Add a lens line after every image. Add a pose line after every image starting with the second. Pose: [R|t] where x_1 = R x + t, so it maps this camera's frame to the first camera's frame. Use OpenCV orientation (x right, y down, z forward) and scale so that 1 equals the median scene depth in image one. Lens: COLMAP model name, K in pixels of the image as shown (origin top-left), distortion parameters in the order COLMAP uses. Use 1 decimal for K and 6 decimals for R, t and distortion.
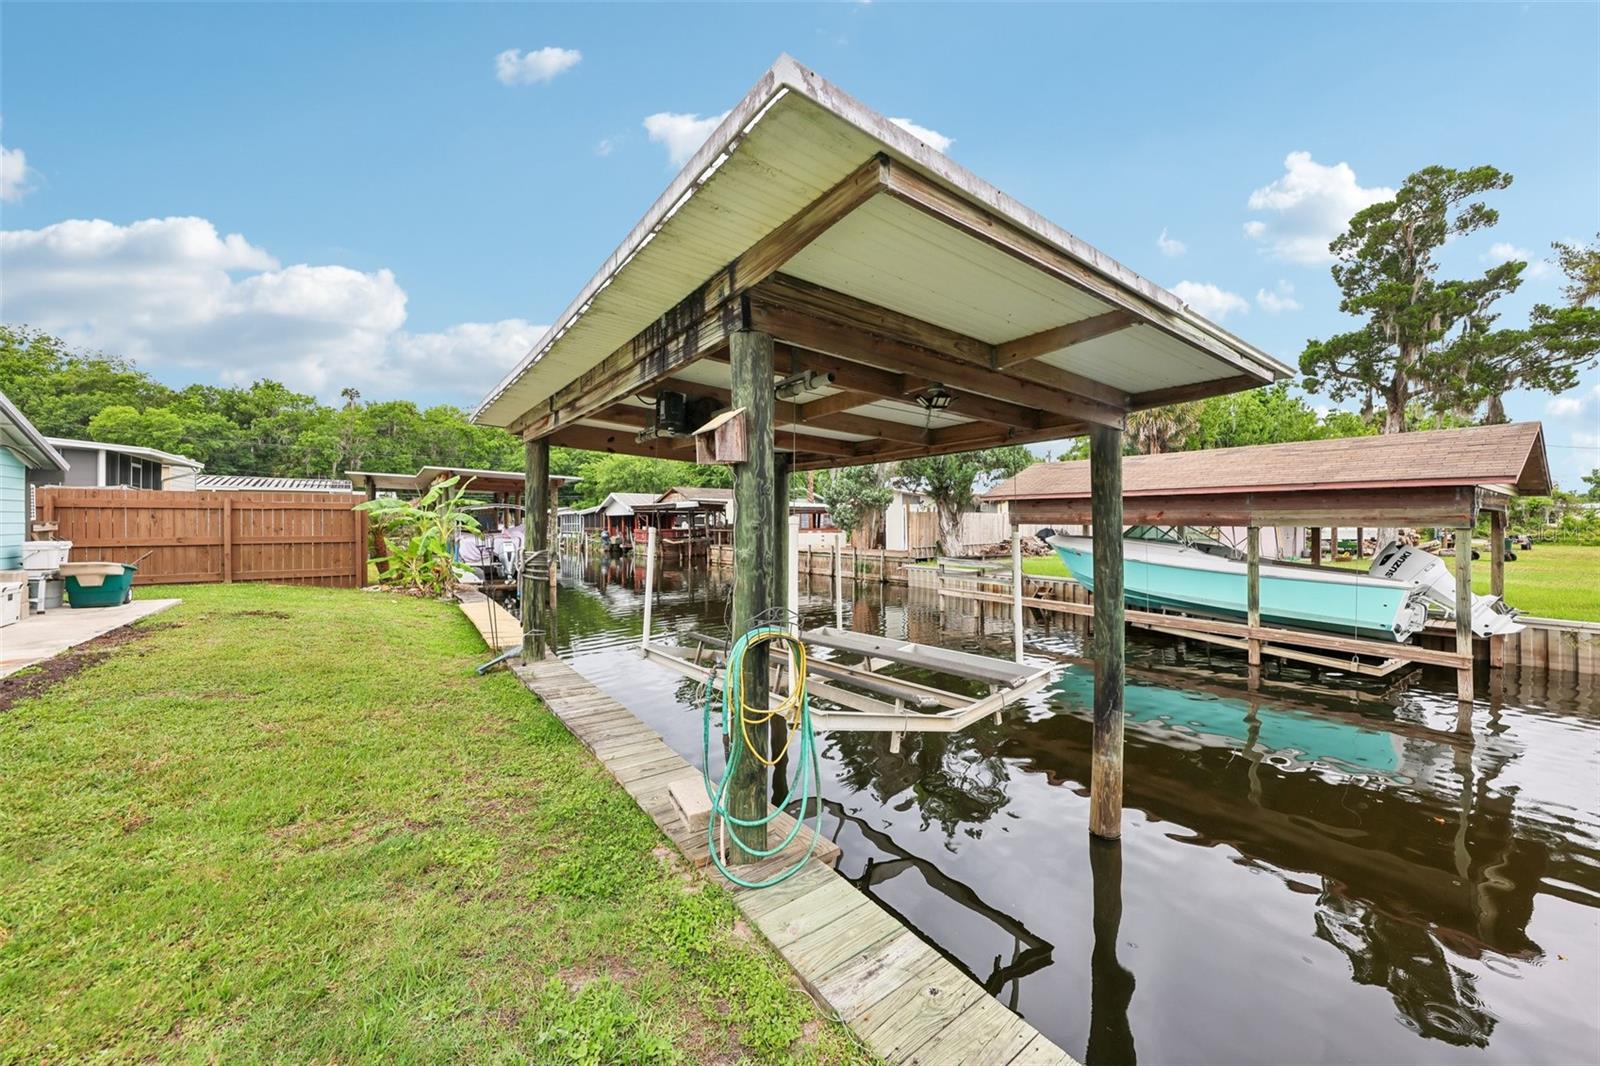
lens RADIAL K [[577.5, 0, 807.6], [0, 577.5, 525.4], [0, 0, 1]] dist [0.004473, -0.002505]
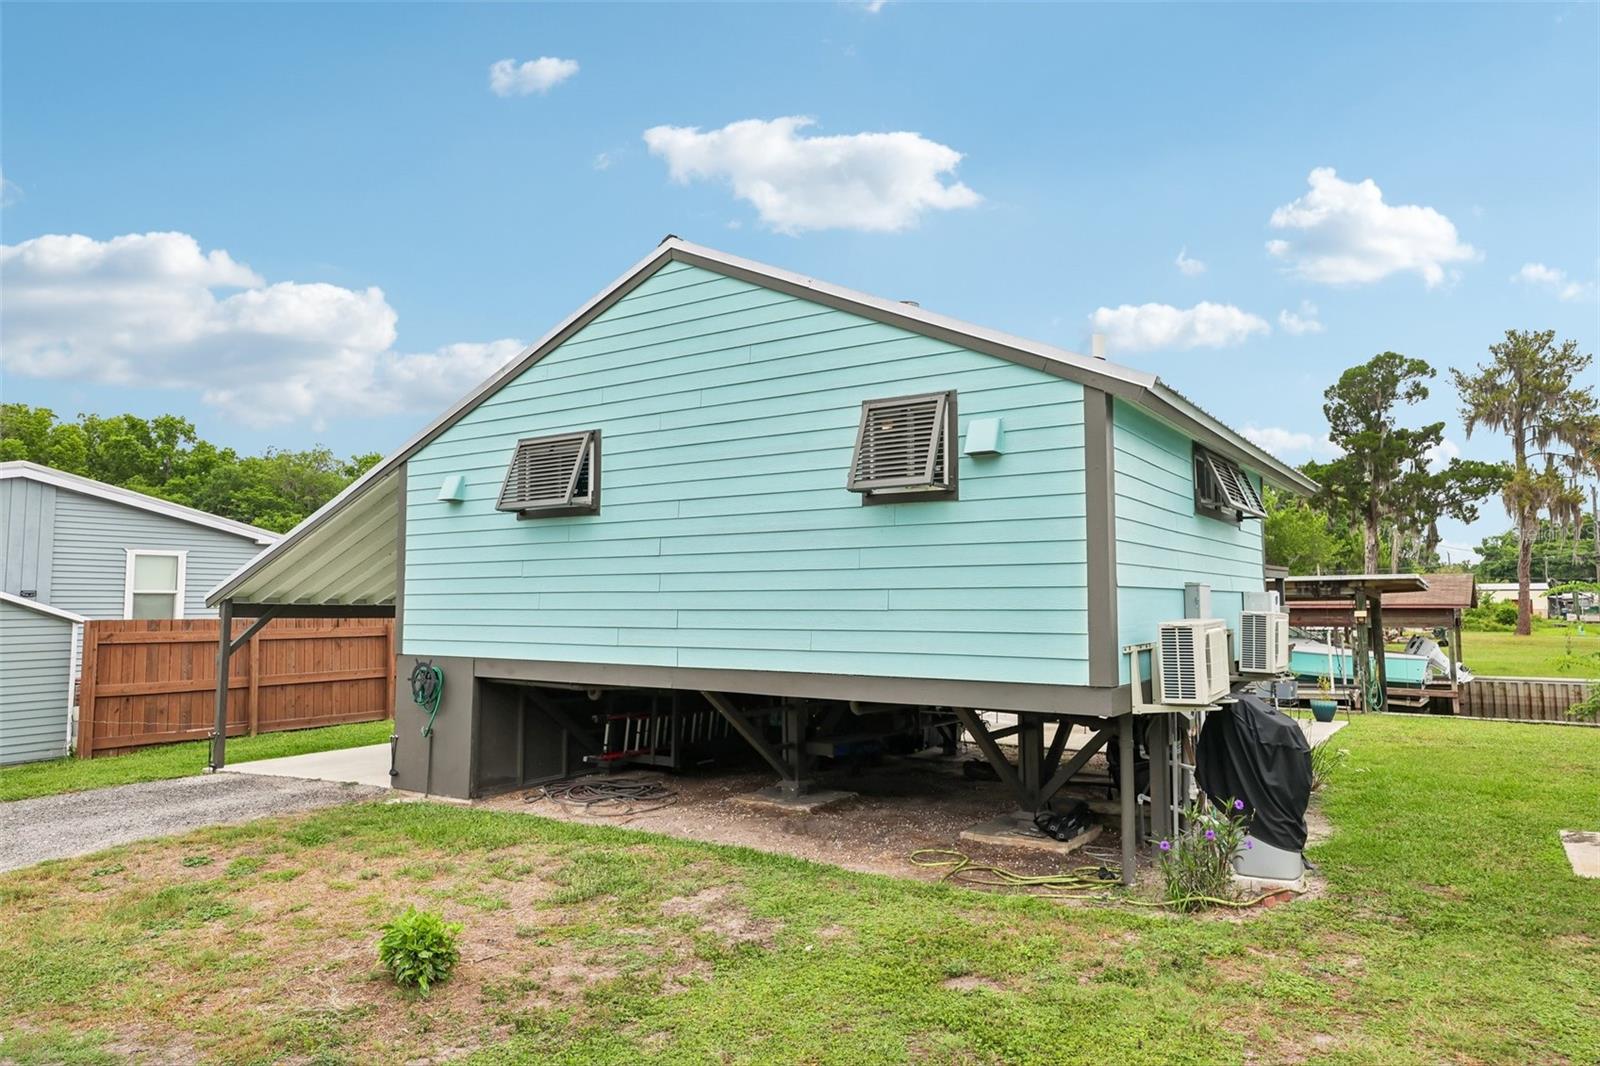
lens RADIAL K [[1032.6, 0, 797.3], [0, 1032.6, 522.8], [0, 0, 1]] dist [0.017446, -0.005222]
pose [[0.938138, 0.020334, 0.345665, -1.013132], [0.008659, 0.996584, -0.082126, -0.037060], [-0.346154, 0.080038, 0.934757, -0.730051]]
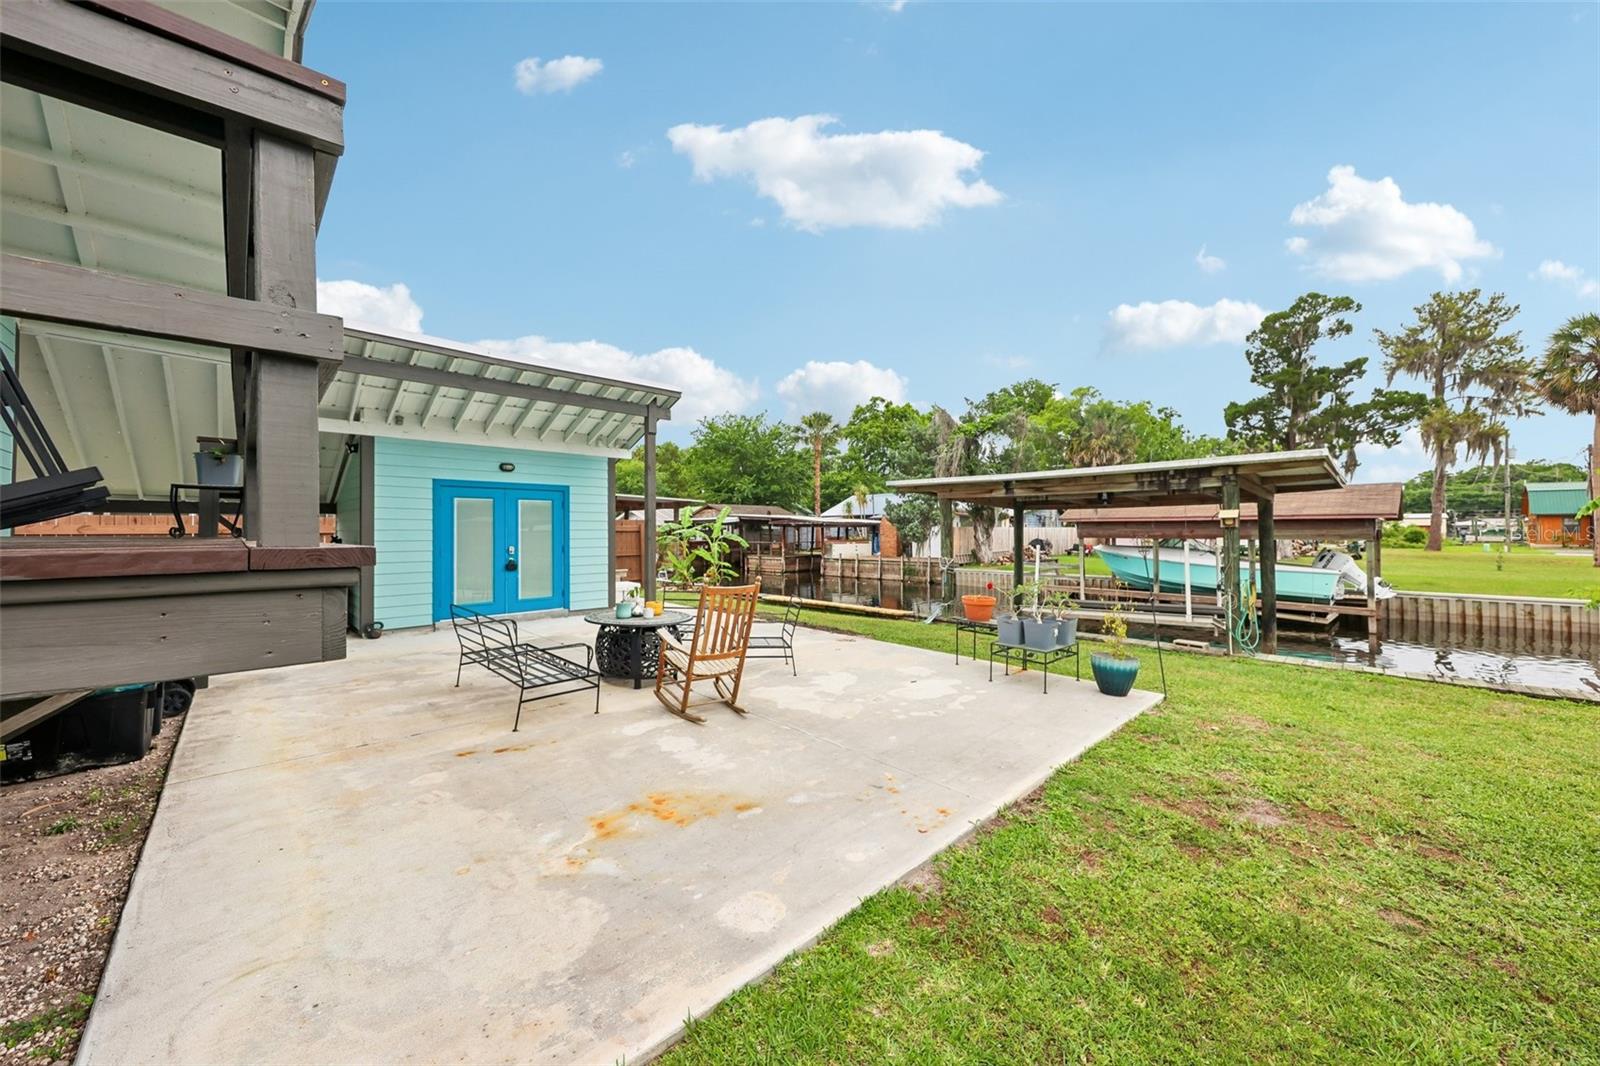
lens RADIAL K [[577.5, 0, 798.0], [0, 577.5, 525.8], [0, 0, 1]] dist [0.004473, -0.002505]
pose [[0.989833, -0.004049, 0.142174, -0.421406], [0.006180, 0.999875, -0.014549, -0.011570], [-0.142097, 0.015280, 0.989735, -0.258446]]
